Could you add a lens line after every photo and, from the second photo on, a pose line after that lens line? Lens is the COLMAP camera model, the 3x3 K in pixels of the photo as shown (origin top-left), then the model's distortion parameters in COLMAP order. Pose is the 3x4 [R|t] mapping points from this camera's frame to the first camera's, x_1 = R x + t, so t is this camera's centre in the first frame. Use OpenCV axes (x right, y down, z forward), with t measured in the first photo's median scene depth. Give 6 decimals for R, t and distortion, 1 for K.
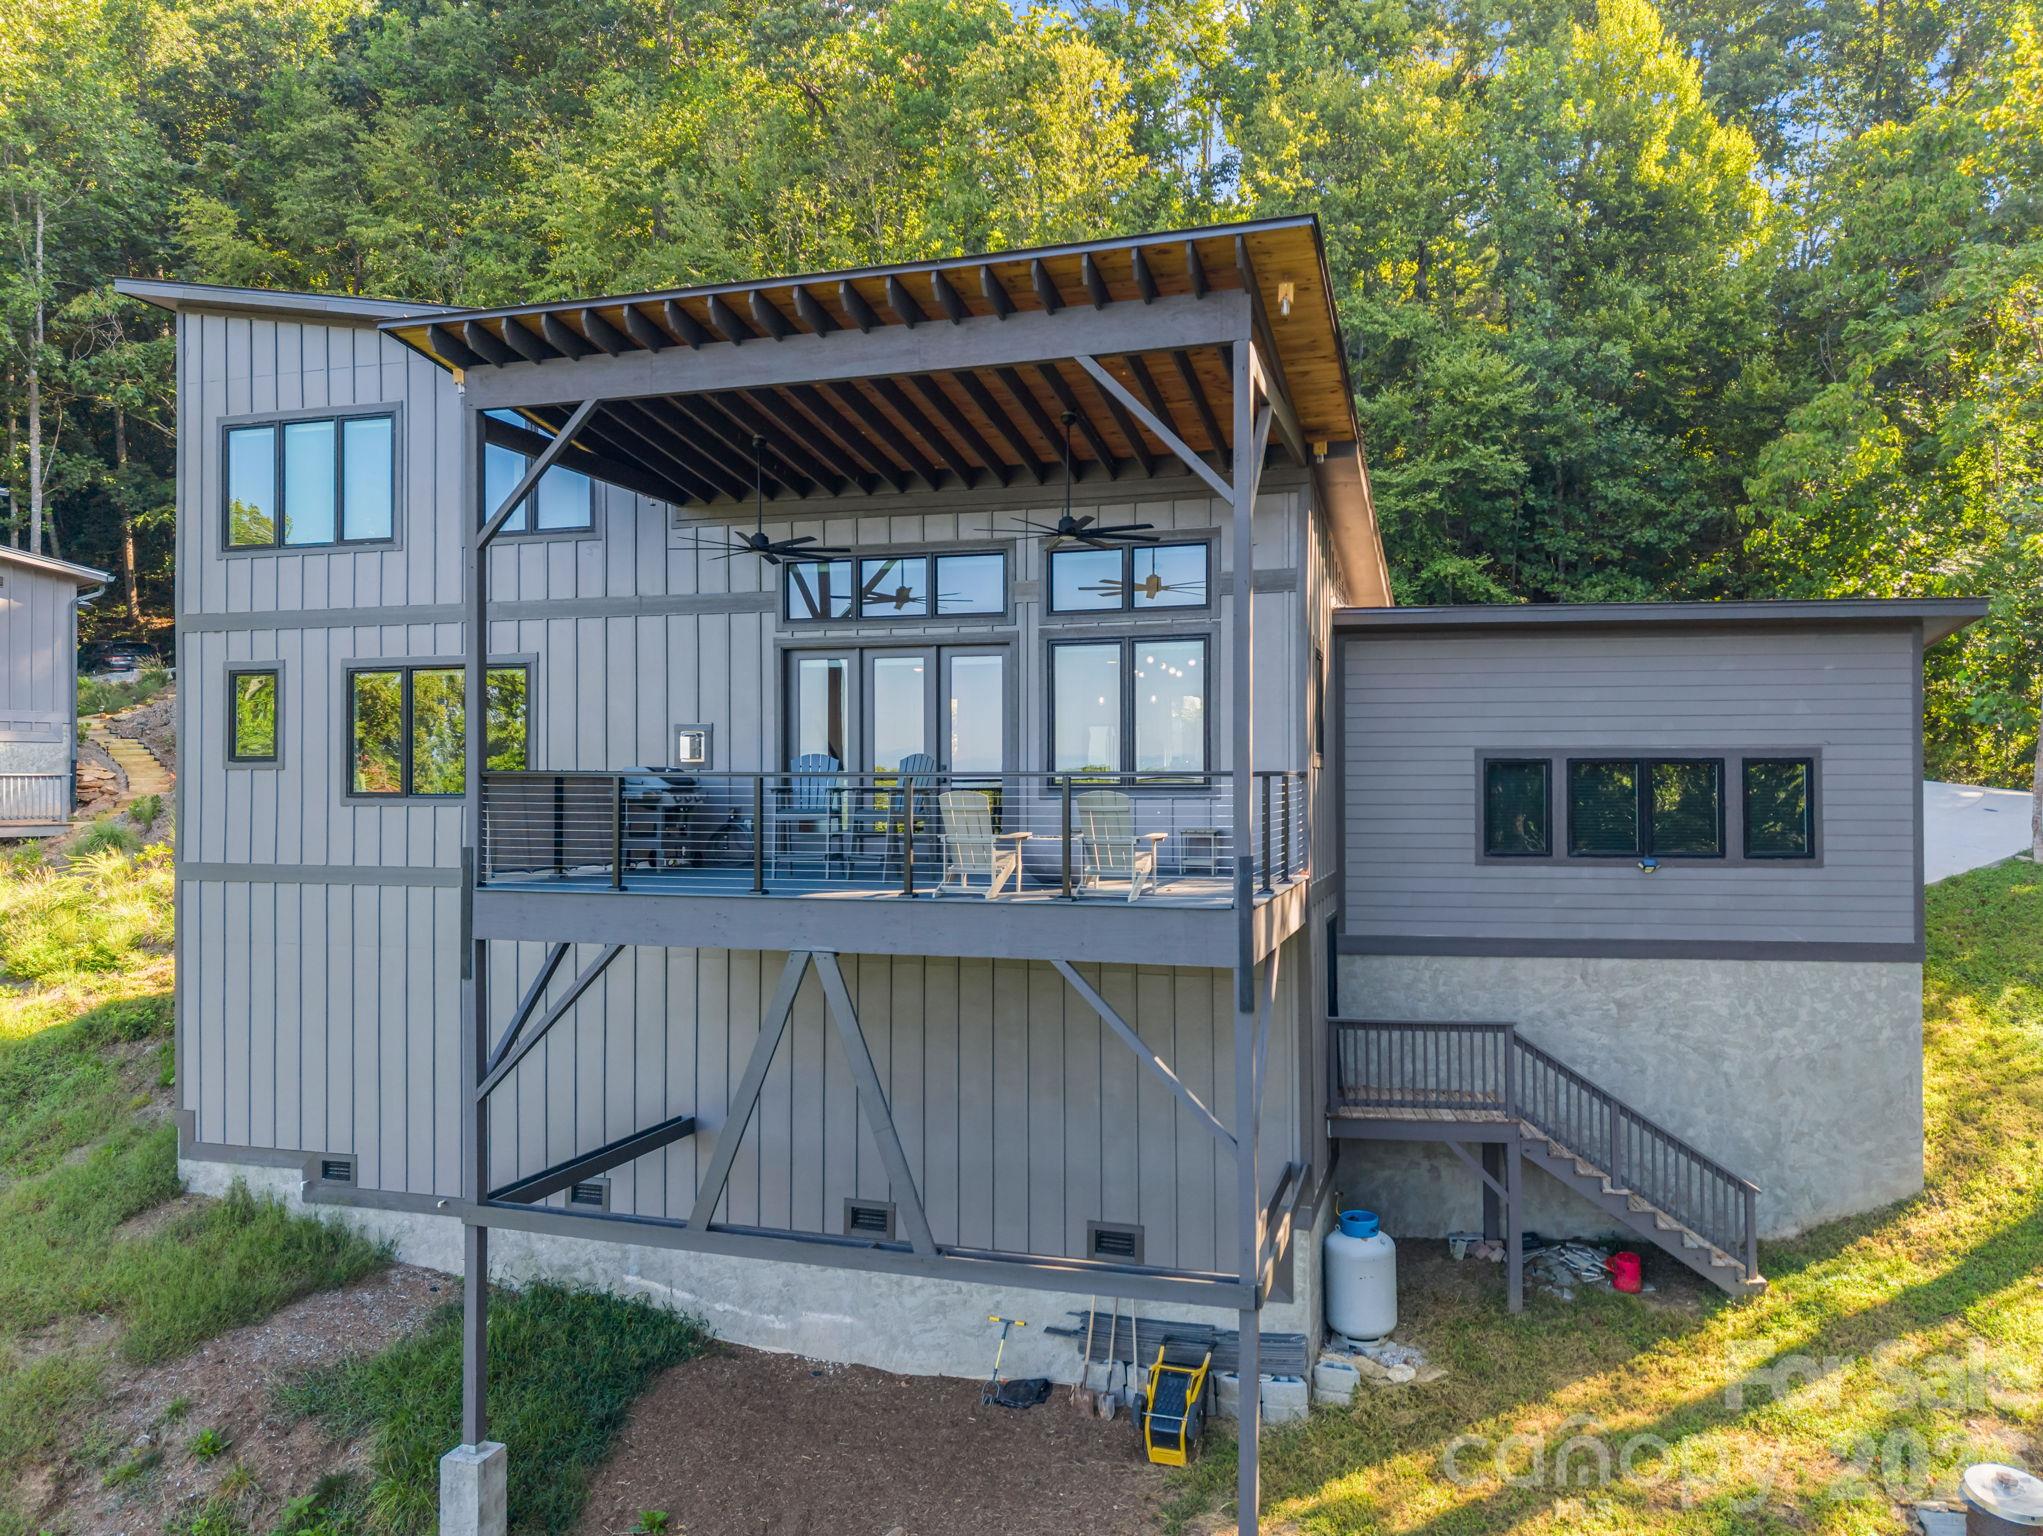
lens RADIAL K [[1413.5, 0, 990.7], [0, 1413.5, 762.2], [0, 0, 1]] dist [0.033605, -0.033652]
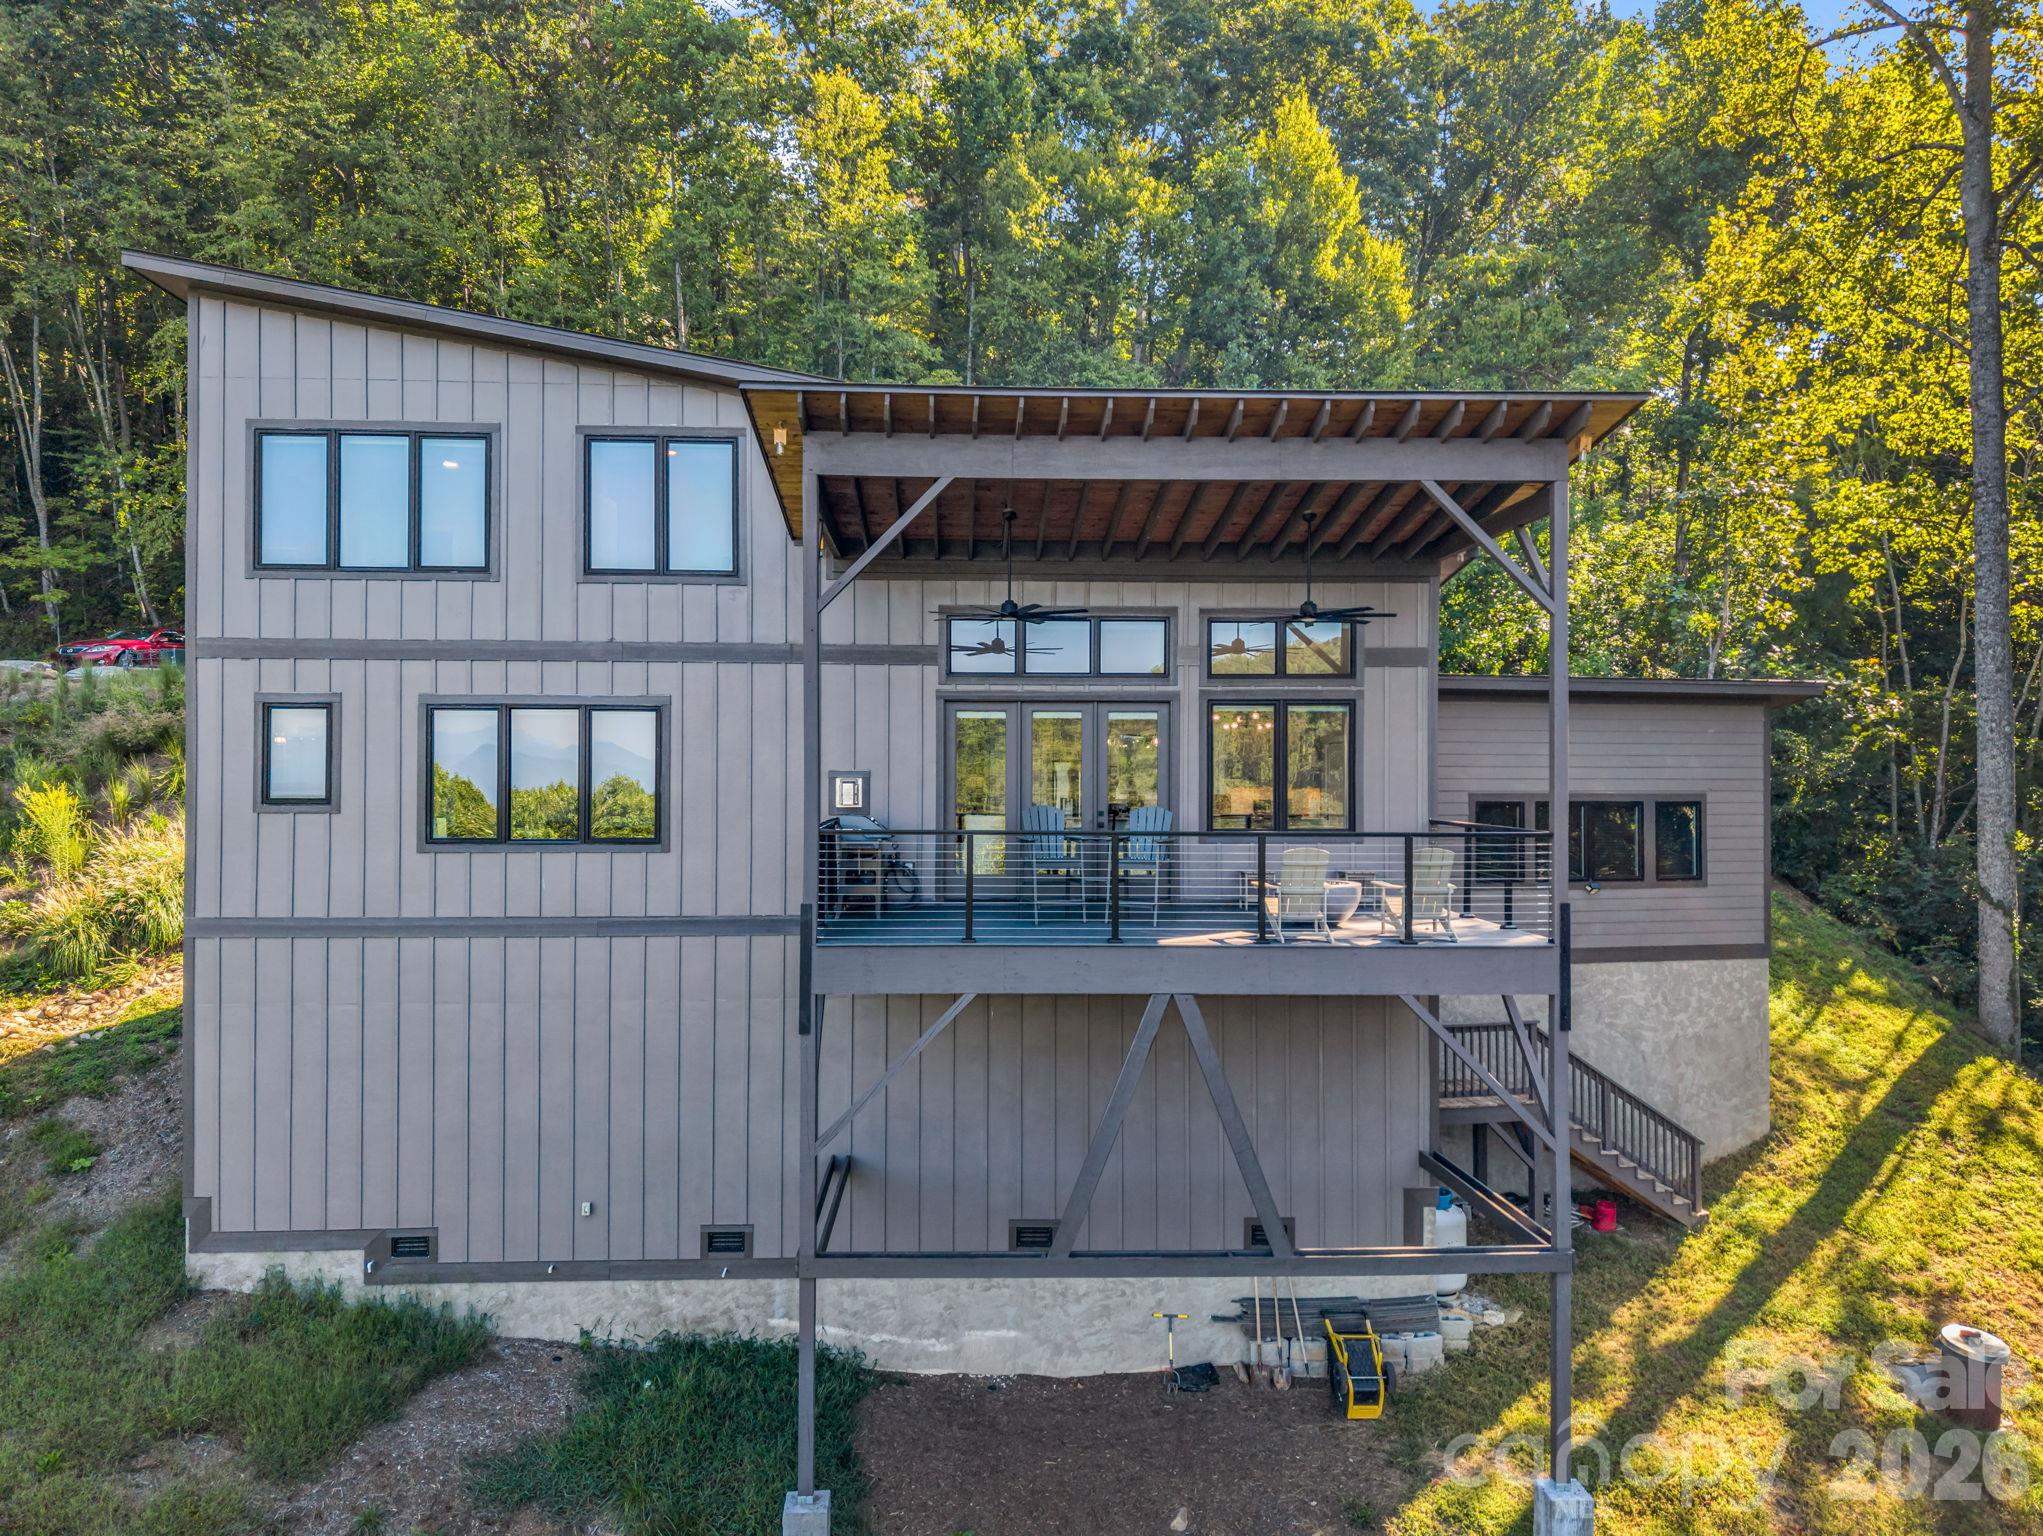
lens RADIAL K [[1413.5, 0, 990.7], [0, 1413.5, 762.2], [0, 0, 1]] dist [0.033605, -0.033652]
pose [[0.944116, 0.006668, 0.329546, -0.474393], [-0.006808, 0.999977, -0.000729, -0.034803], [-0.329544, -0.001555, 0.944139, 0.002245]]
